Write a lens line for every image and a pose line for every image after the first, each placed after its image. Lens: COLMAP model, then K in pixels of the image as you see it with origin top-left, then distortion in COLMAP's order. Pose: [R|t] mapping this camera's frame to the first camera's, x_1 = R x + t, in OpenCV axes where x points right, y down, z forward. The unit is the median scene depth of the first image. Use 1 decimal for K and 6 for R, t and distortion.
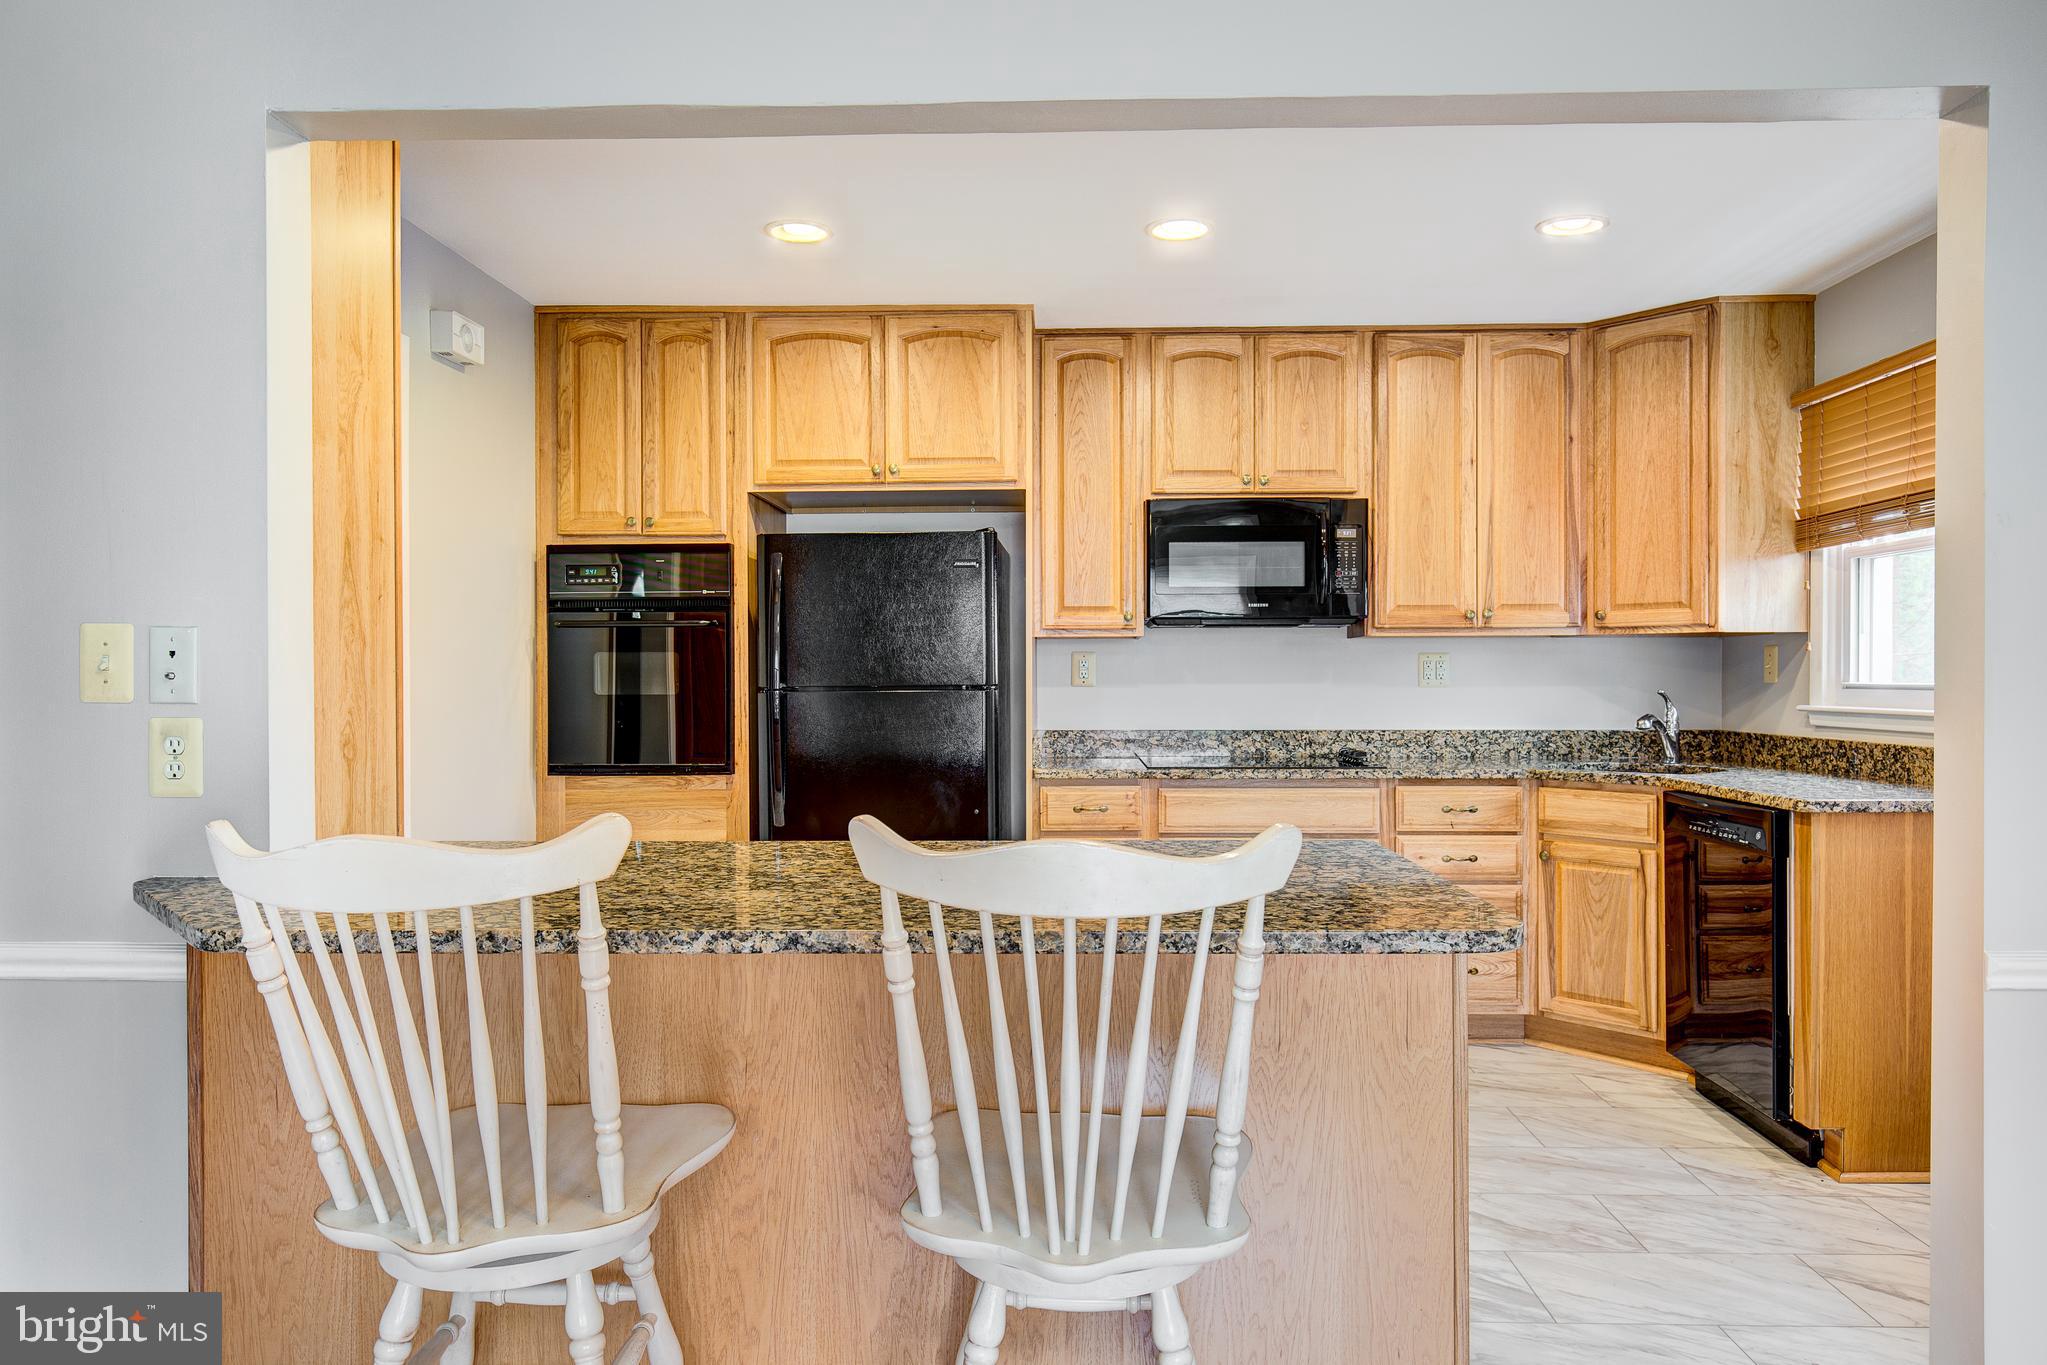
lens RADIAL K [[1301.4, 0, 1033.7], [0, 1301.4, 681.7], [0, 0, 1]] dist [0.003146, -0.000091]
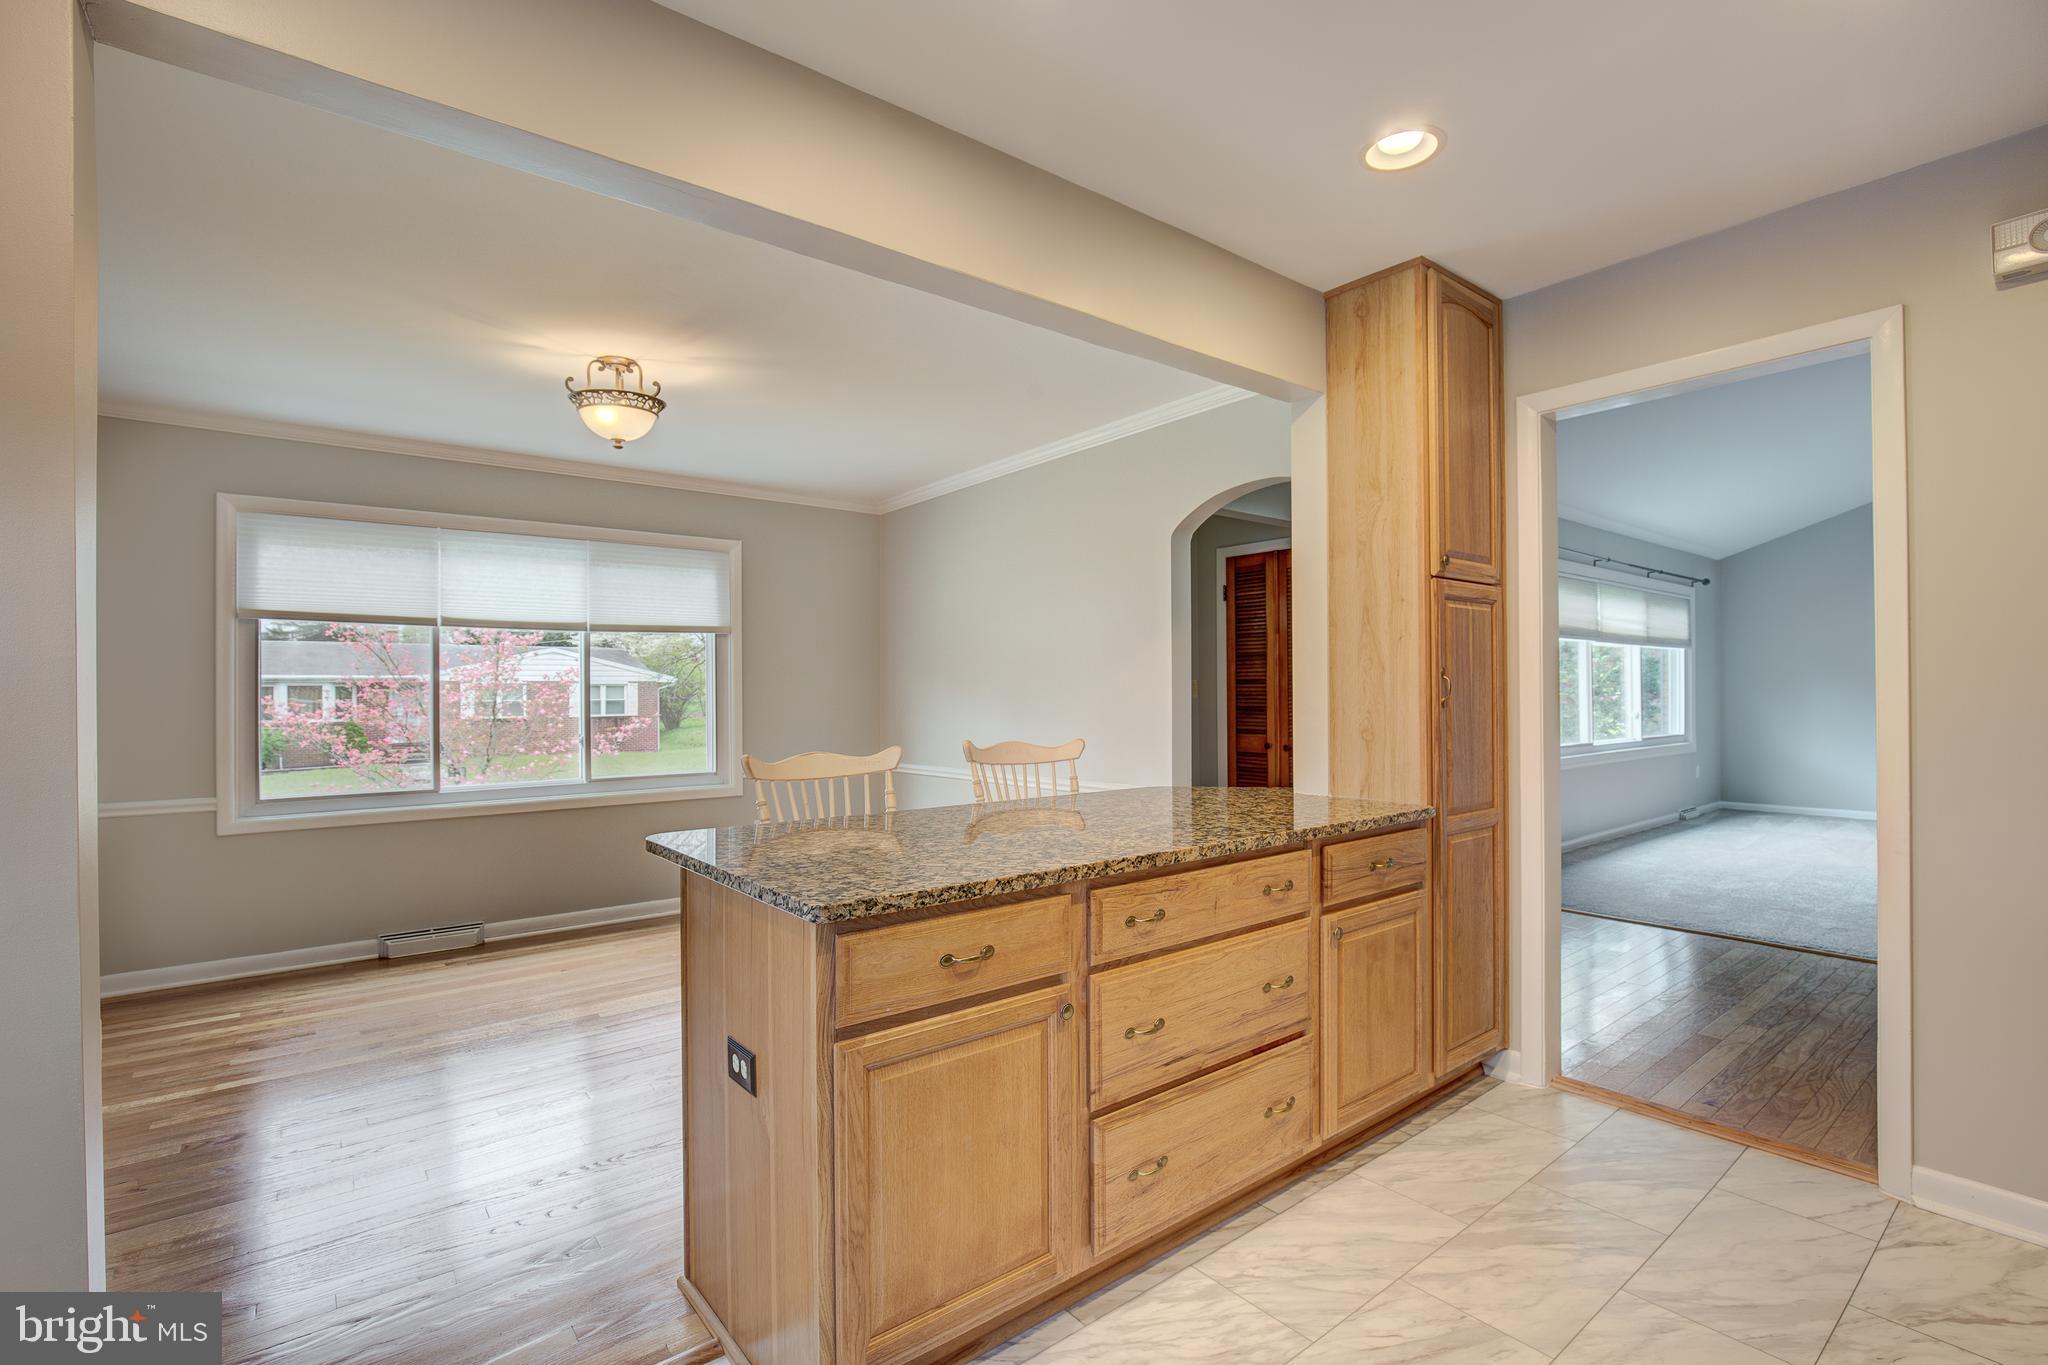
lens RADIAL K [[922.0, 0, 1024.1], [0, 922.0, 690.2], [0, 0, 1]] dist [-0.030094, 0.007368]
pose [[-0.762970, 0.005456, -0.646411, 0.302420], [0.006215, 0.999980, 0.001104, -0.004424], [0.646404, -0.003175, -0.762989, 0.874331]]
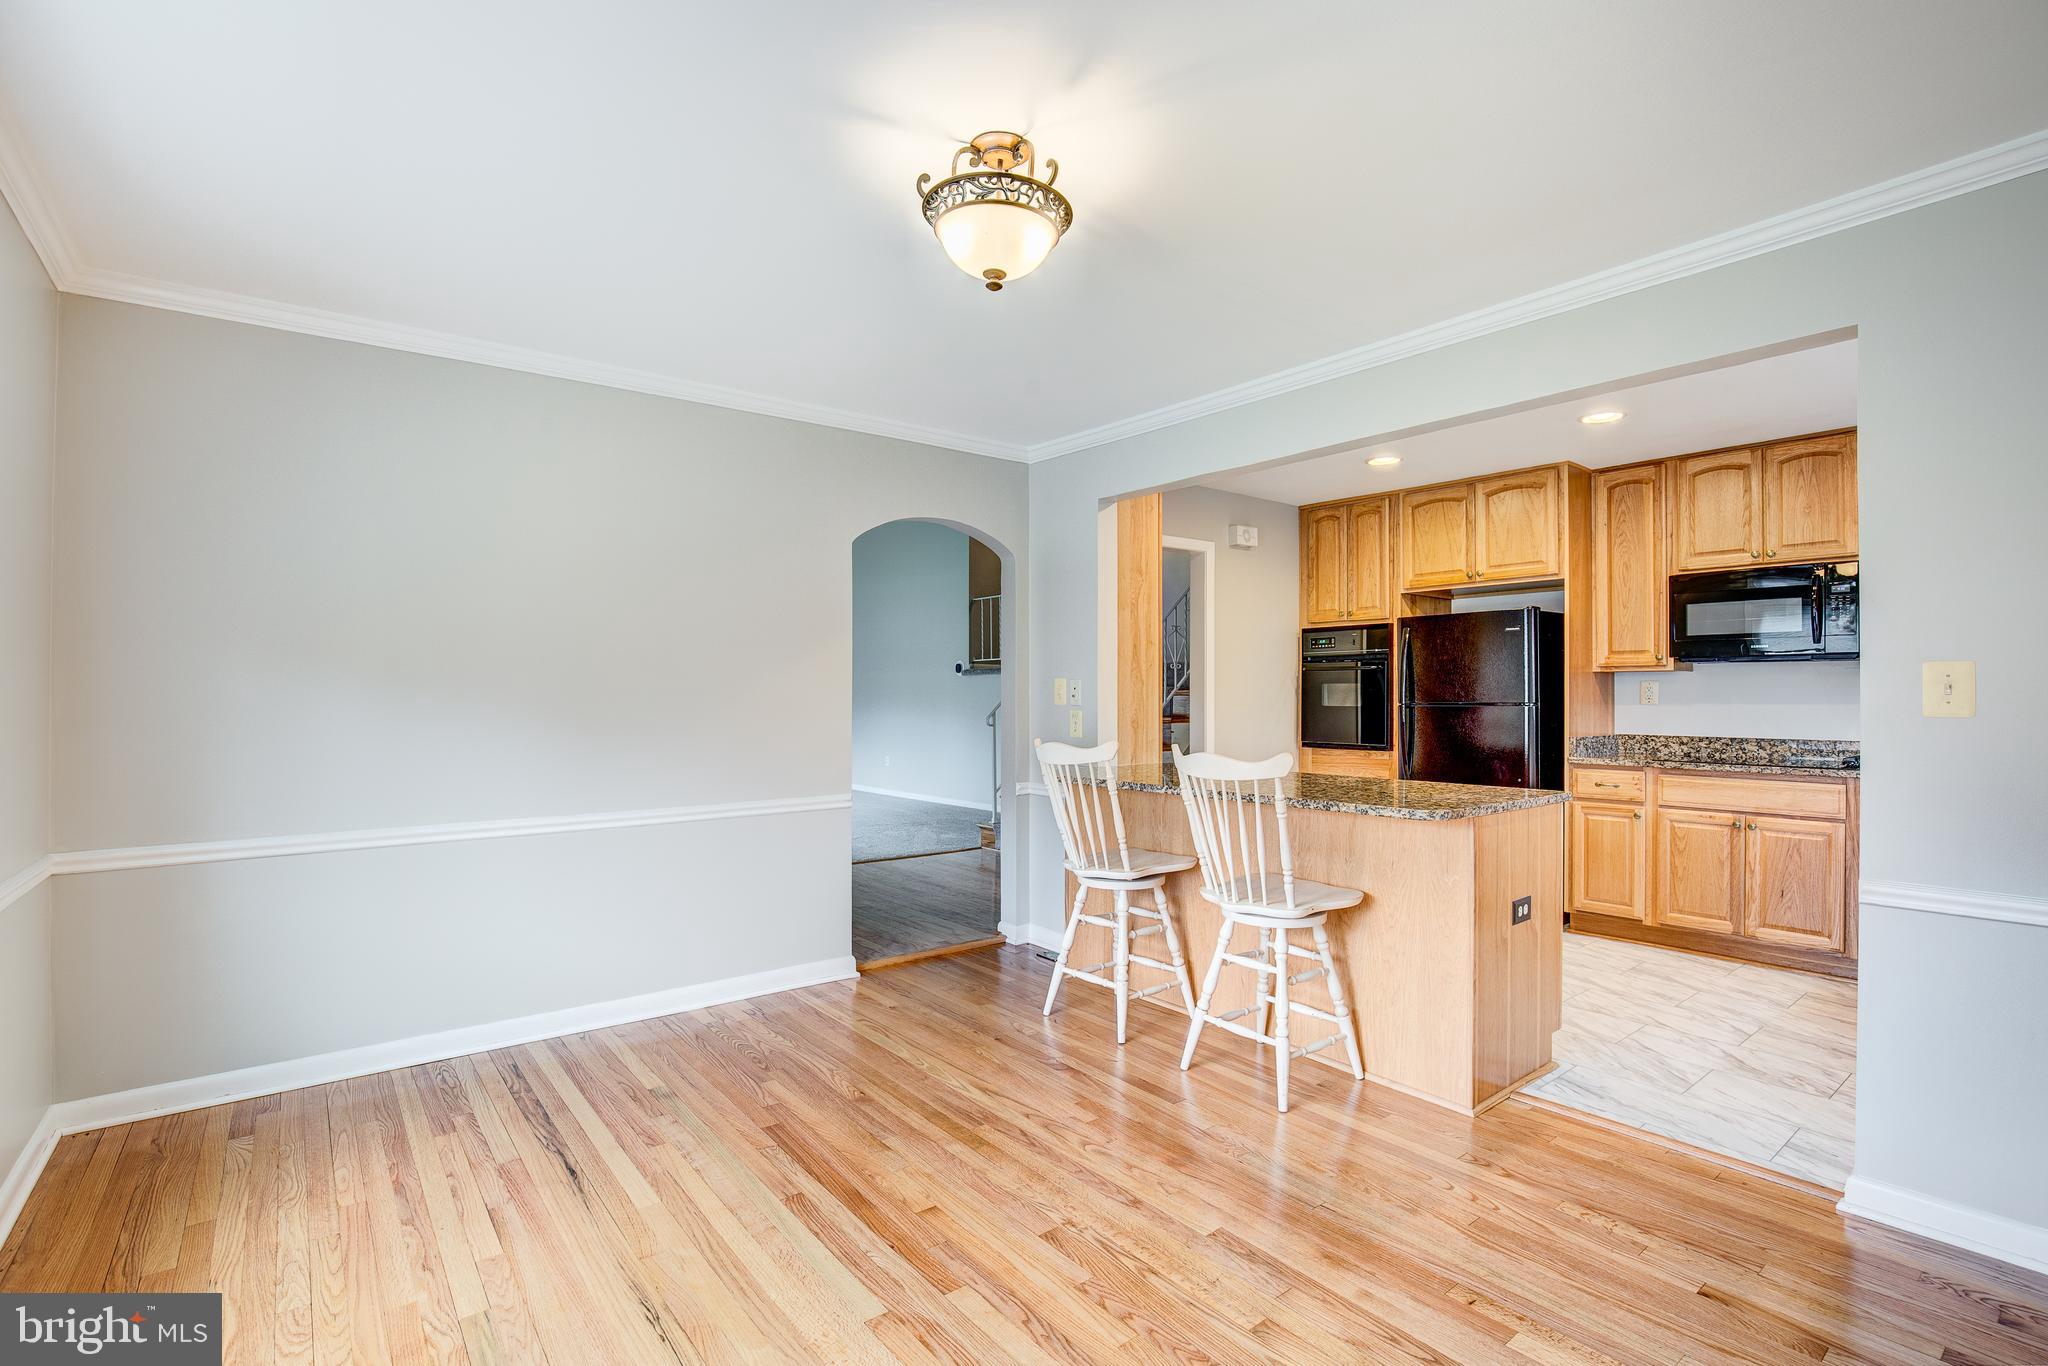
lens RADIAL K [[951.7, 0, 1026.2], [0, 951.7, 691.5], [0, 0, 1]] dist [-0.030206, 0.000348]
pose [[0.644877, 0.000625, -0.764286, 0.440443], [-0.006297, 0.999970, -0.004496, -0.002319], [0.764261, 0.007713, 0.644861, -0.225461]]
